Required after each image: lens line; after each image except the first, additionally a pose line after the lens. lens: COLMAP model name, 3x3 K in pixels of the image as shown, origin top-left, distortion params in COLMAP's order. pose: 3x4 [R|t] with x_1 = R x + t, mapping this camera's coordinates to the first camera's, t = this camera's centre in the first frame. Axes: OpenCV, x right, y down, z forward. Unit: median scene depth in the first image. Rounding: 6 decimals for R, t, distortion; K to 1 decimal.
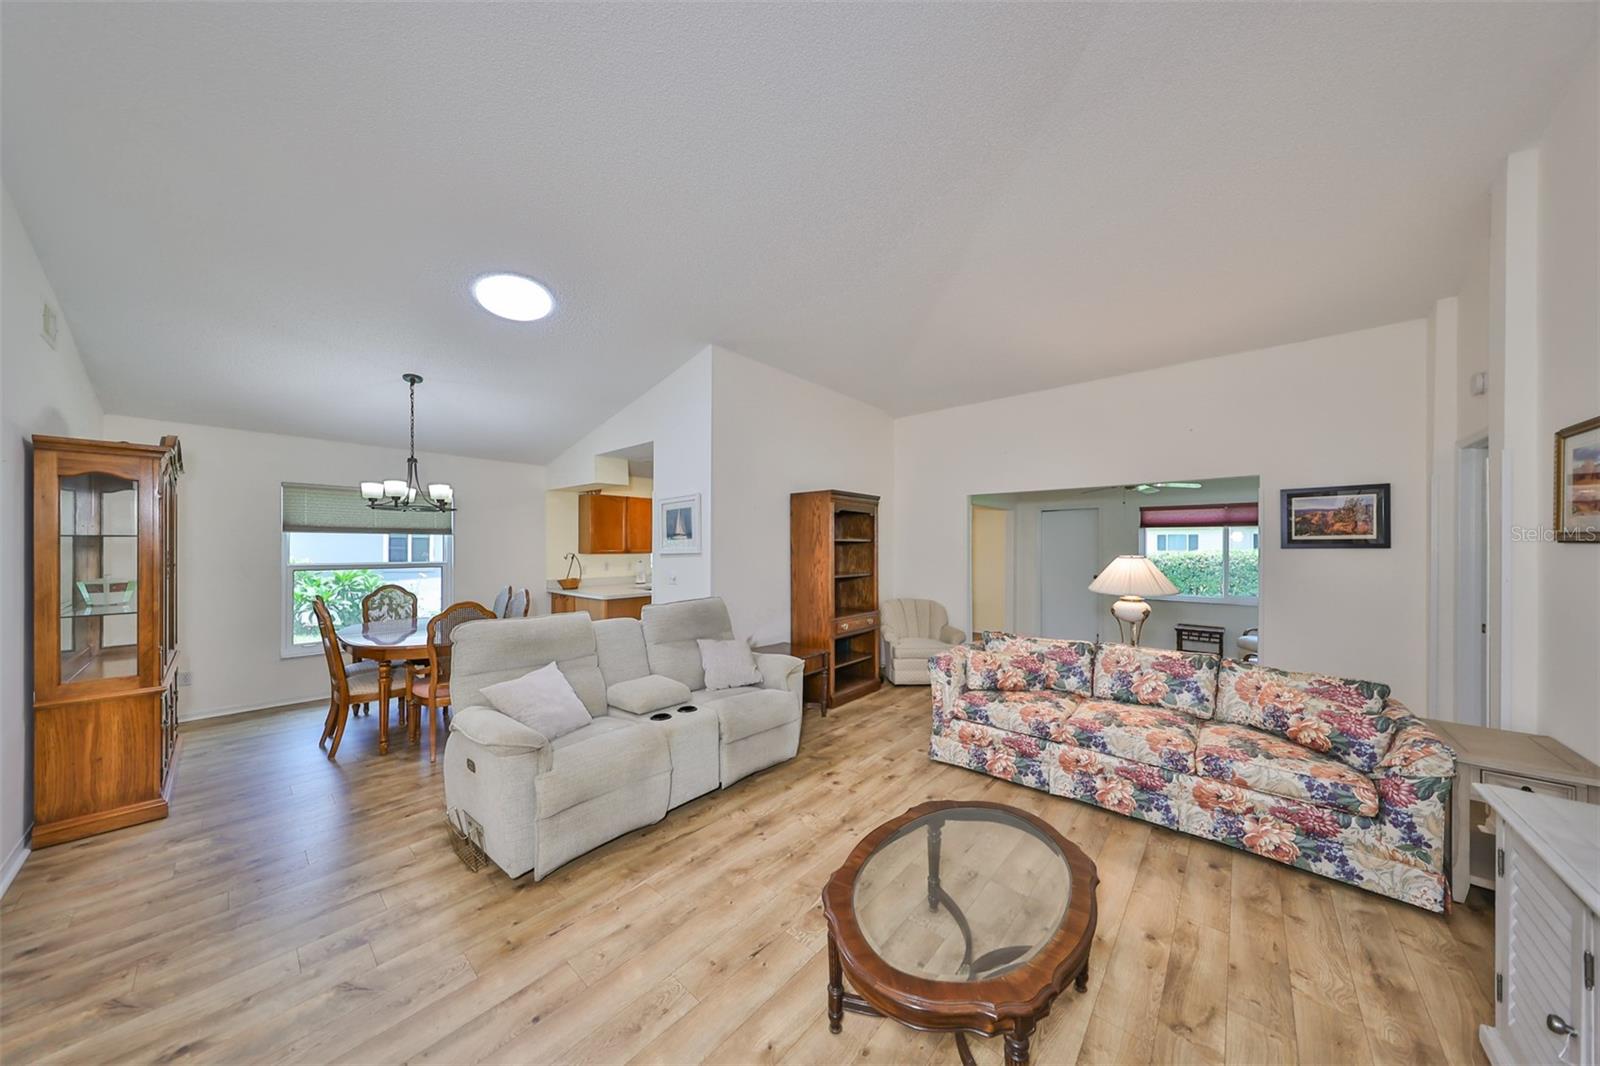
lens RADIAL K [[508.0, 0, 796.6], [0, 508.0, 544.7], [0, 0, 1]] dist [-0.002295, 0.000270]
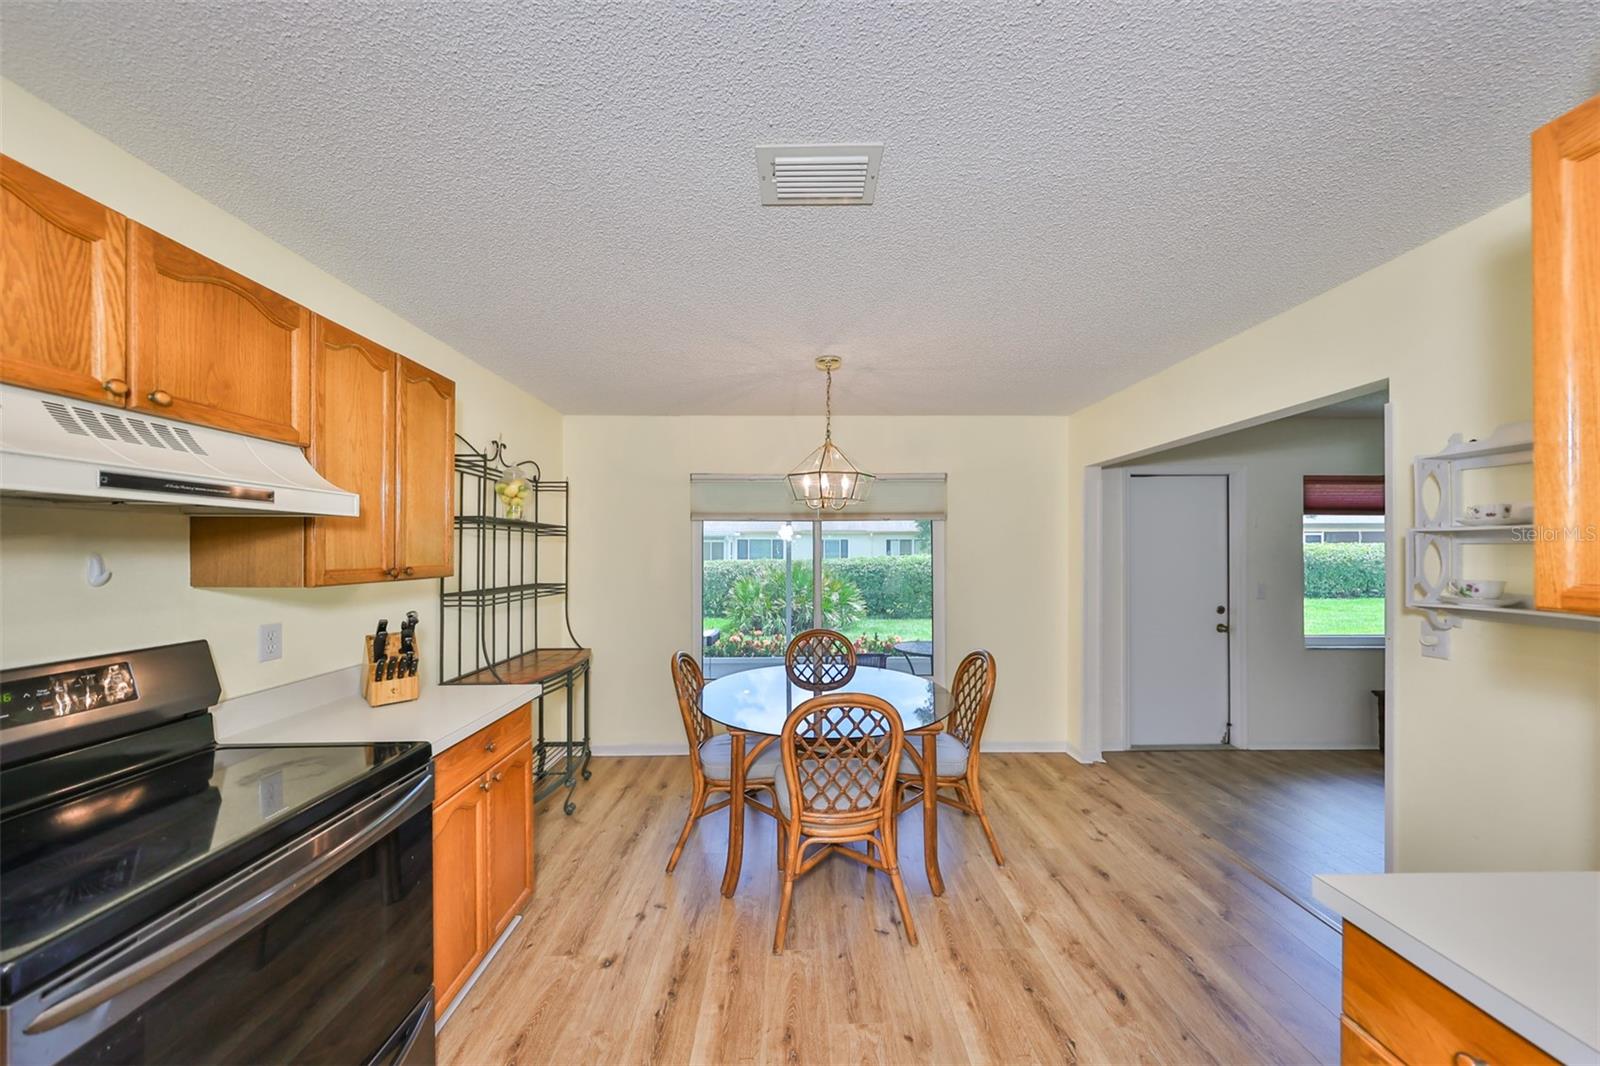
lens RADIAL K [[514.8, 0, 796.9], [0, 514.8, 548.4], [0, 0, 1]] dist [-0.000800, -0.000007]
pose [[0.735140, 0.001403, 0.677914, -0.157345], [0.001438, 0.999992, -0.003629, 0.008114], [-0.677914, 0.003643, 0.735132, 2.186417]]
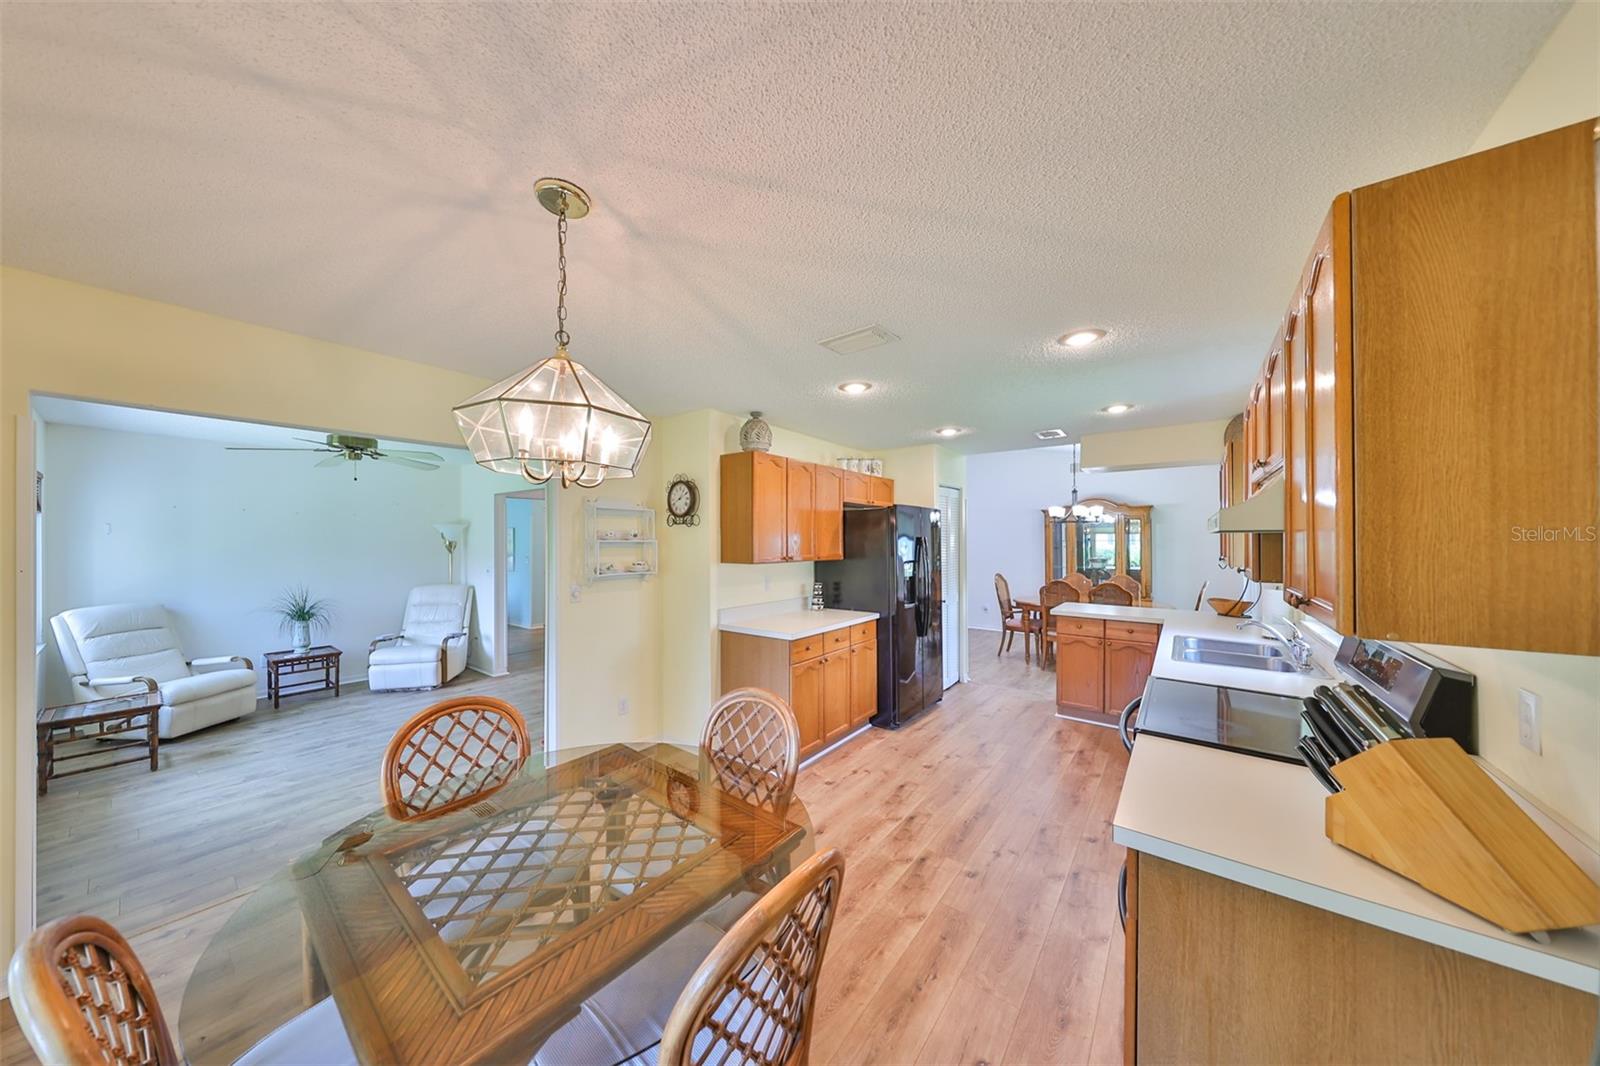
lens RADIAL K [[504.4, 0, 794.4], [0, 504.4, 537.4], [0, 0, 1]] dist [-0.000786, 0.000029]
pose [[-0.997547, -0.002987, -0.069941, 0.284563], [-0.002428, 0.999964, -0.008073, -0.009494], [0.069963, -0.007884, -0.997518, 3.209569]]
